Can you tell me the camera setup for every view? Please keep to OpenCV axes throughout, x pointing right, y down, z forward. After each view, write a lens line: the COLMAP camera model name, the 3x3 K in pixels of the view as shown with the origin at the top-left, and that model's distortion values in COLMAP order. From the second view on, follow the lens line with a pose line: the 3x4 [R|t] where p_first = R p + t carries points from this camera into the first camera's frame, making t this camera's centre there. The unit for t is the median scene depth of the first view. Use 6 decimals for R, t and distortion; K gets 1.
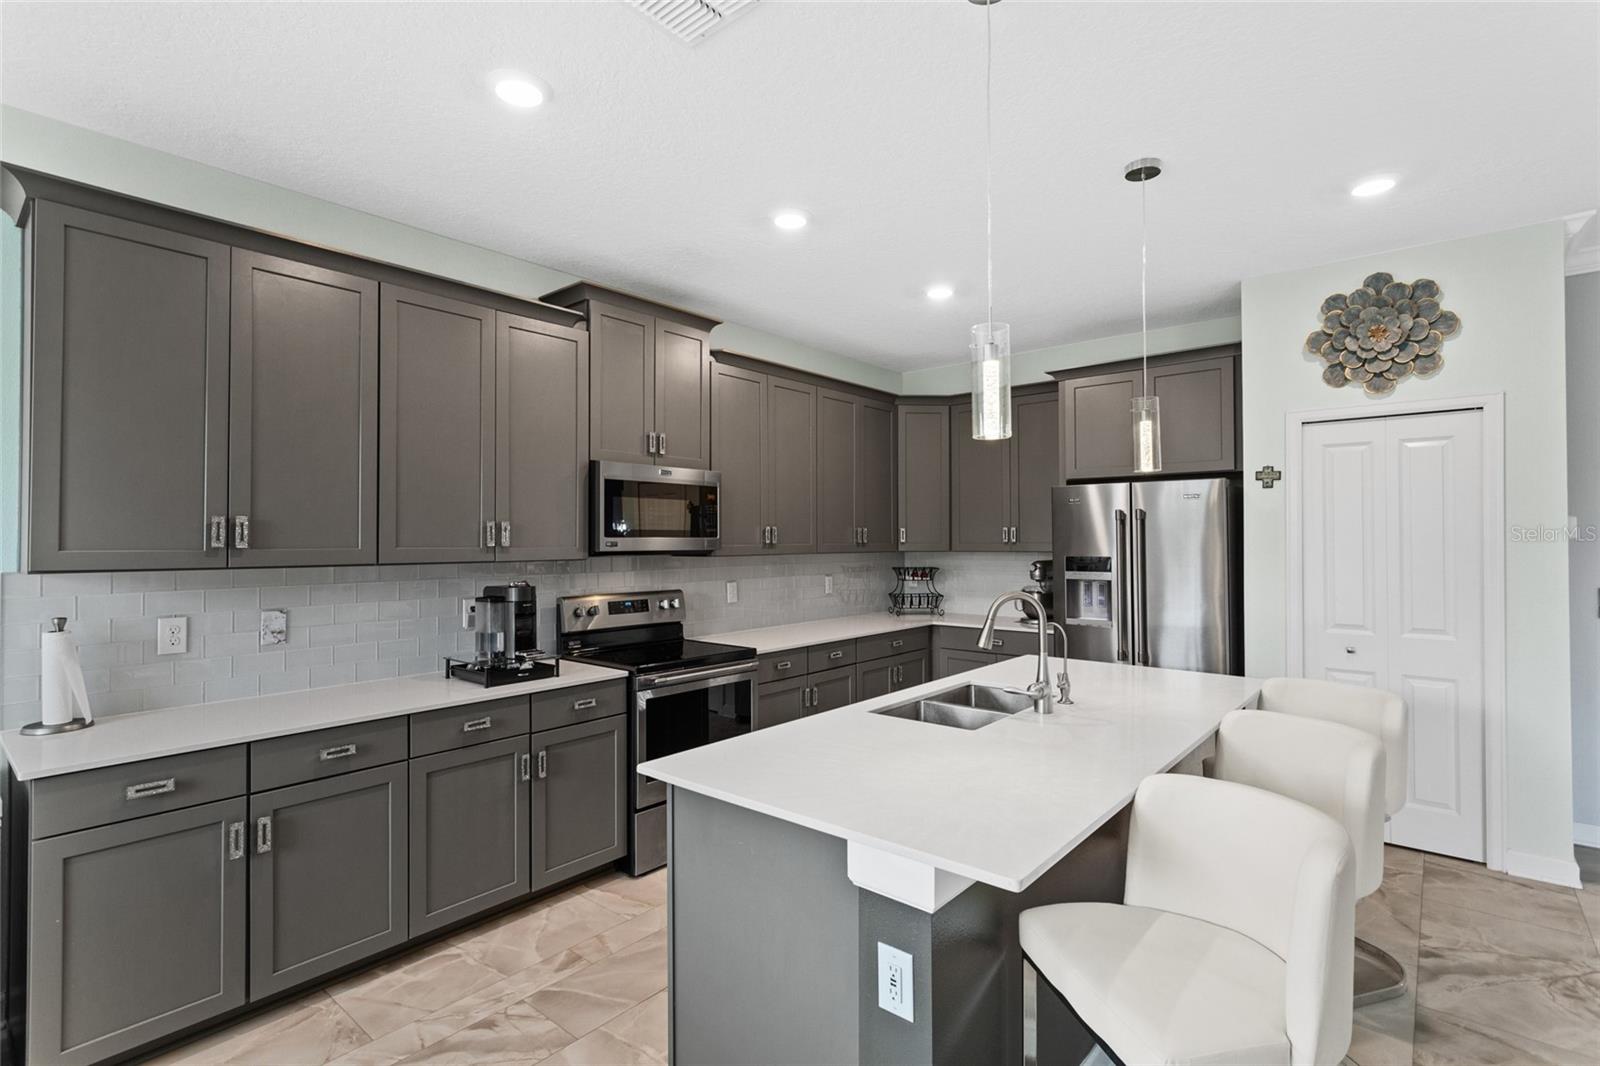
lens RADIAL K [[762.5, 0, 786.5], [0, 762.5, 525.8], [0, 0, 1]] dist [0.001336, 0.002089]
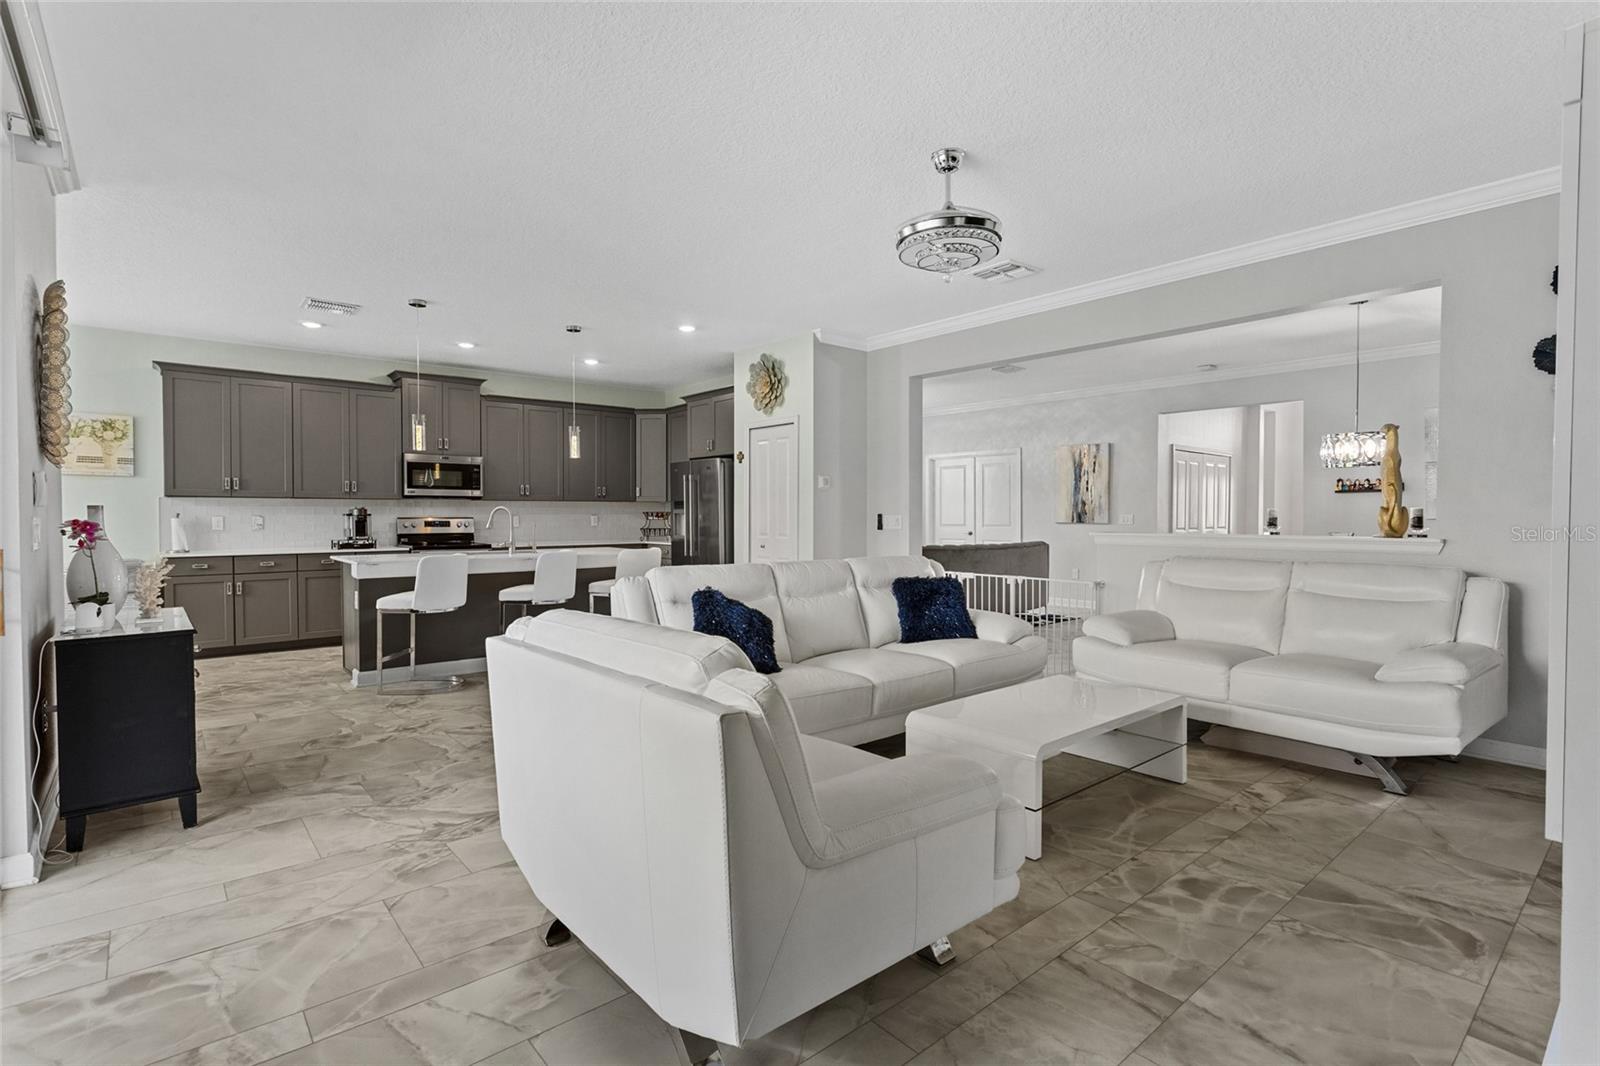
lens RADIAL K [[762.5, 0, 779.0], [0, 762.5, 519.3], [0, 0, 1]] dist [0.001336, 0.002089]
pose [[0.986141, 0.004738, -0.165840, 1.123578], [-0.000313, 0.999644, 0.026695, 0.042587], [0.165908, -0.026273, 0.985791, -0.931166]]
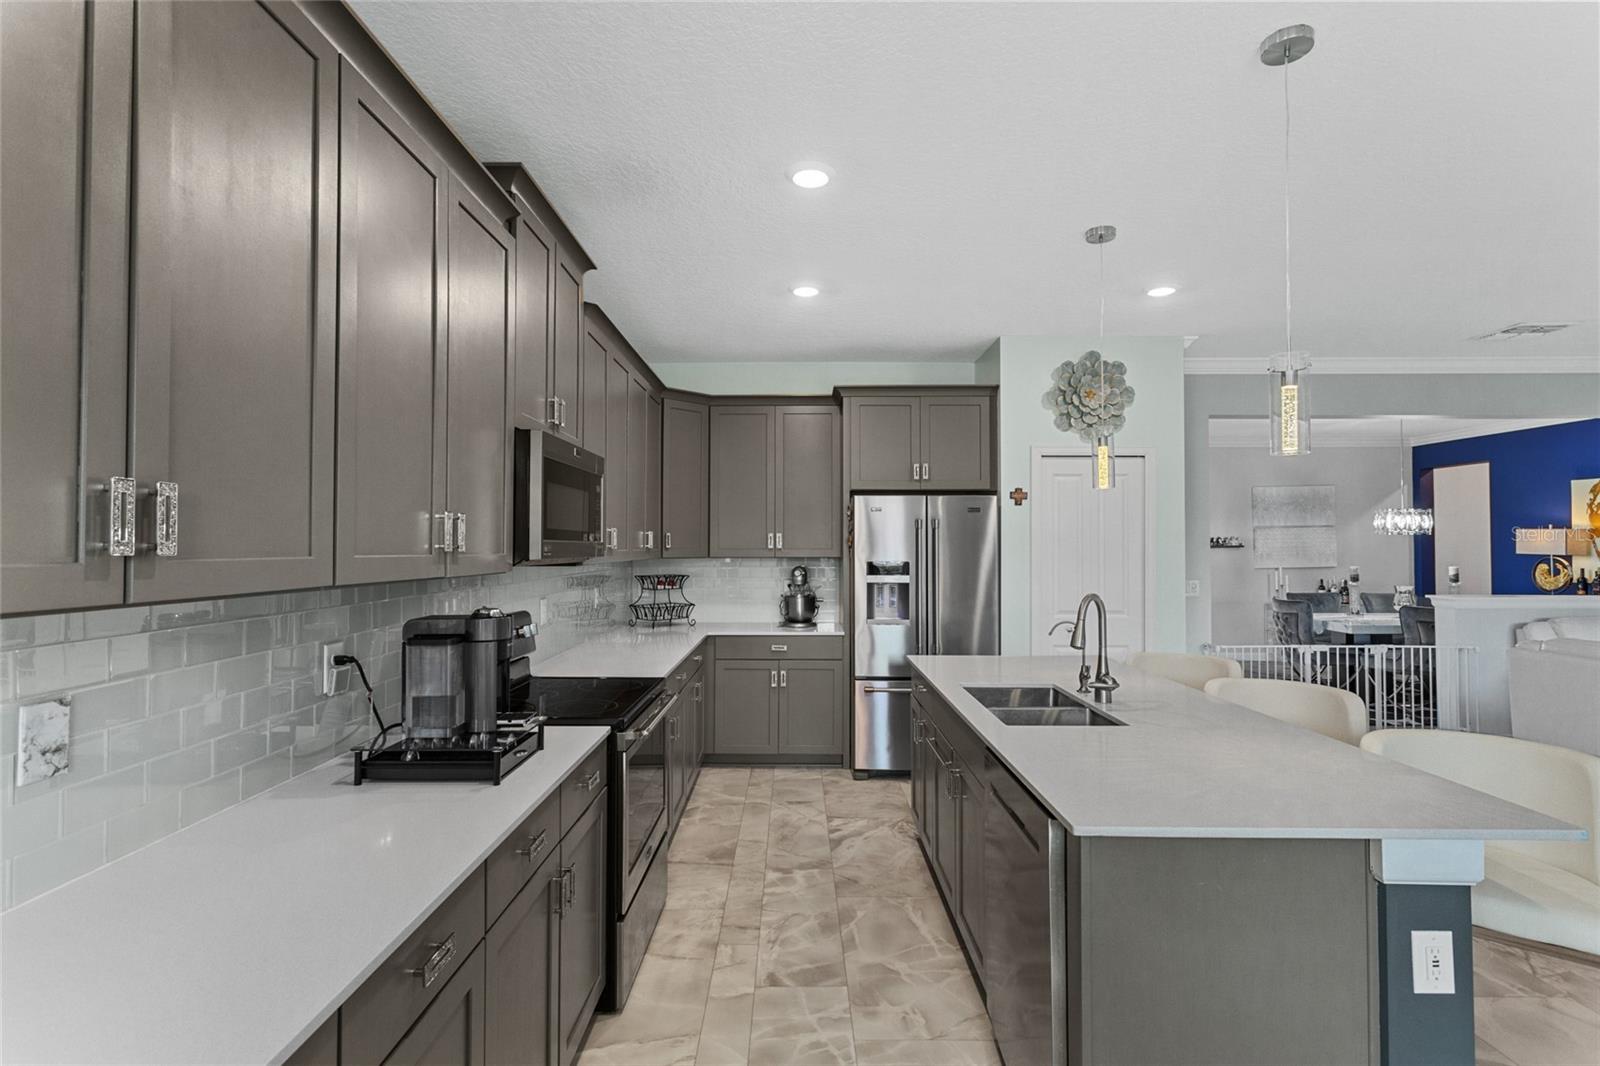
lens RADIAL K [[762.5, 0, 791.2], [0, 762.5, 524.3], [0, 0, 1]] dist [0.001336, 0.002089]
pose [[0.759553, 0.022850, 0.650044, -0.501577], [-0.015727, 0.999736, -0.016766, 0.009319], [-0.650255, 0.002512, 0.759712, 0.313618]]
